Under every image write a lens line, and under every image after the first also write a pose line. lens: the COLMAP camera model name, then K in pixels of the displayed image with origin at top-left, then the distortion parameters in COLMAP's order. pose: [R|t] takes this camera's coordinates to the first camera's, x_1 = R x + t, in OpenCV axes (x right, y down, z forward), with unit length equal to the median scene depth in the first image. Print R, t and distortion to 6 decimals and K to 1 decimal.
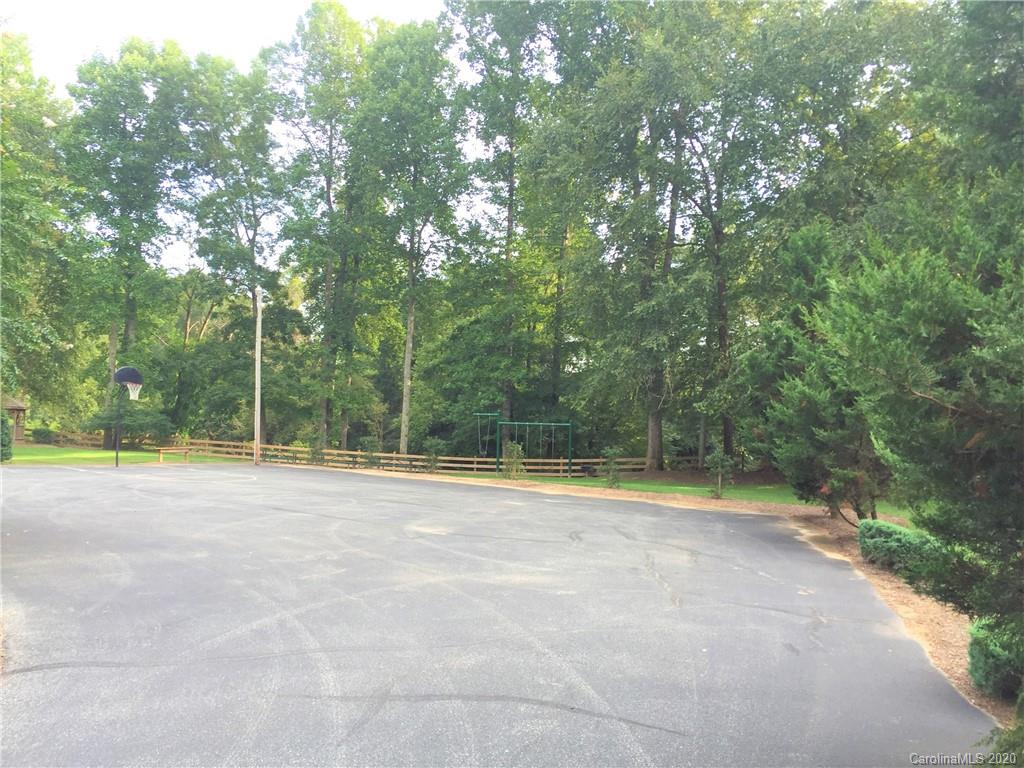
lens RADIAL K [[873.8, 0, 512.0], [0, 873.8, 384.0], [0, 0, 1]] dist [0.066025, -0.080793]
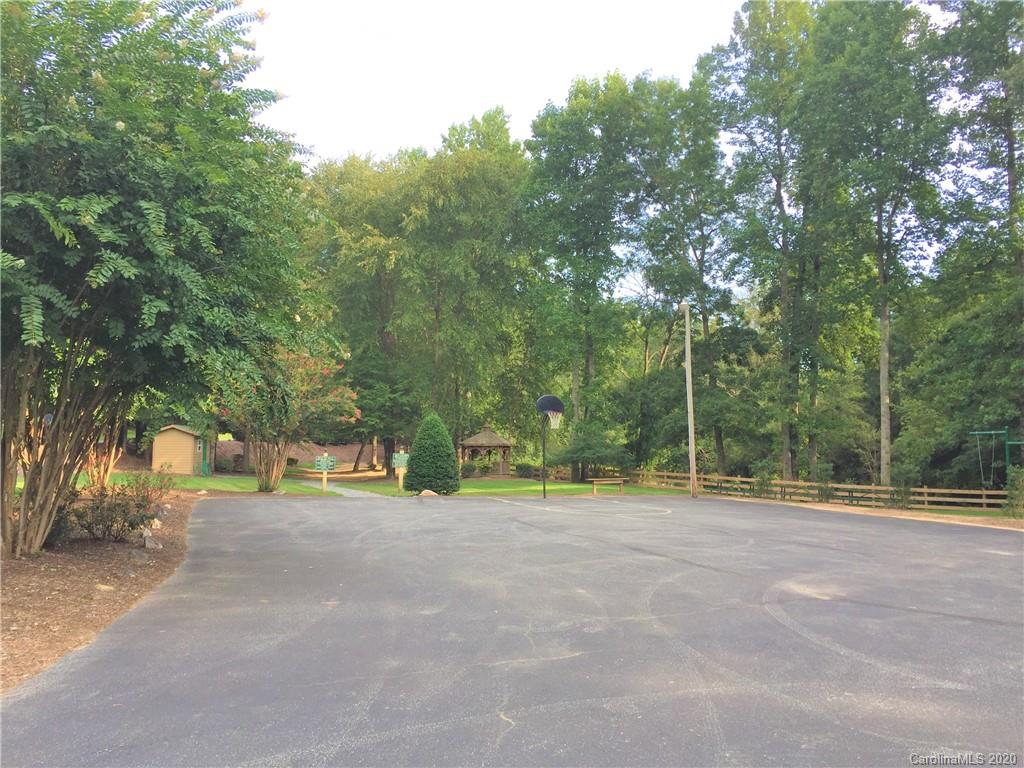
lens RADIAL K [[873.8, 0, 512.0], [0, 873.8, 384.0], [0, 0, 1]] dist [0.066025, -0.080793]
pose [[0.843992, -0.070082, -0.531757, 0.026583], [0.048415, 0.997334, -0.054600, 0.011601], [0.534166, 0.020337, 0.845135, 0.098981]]
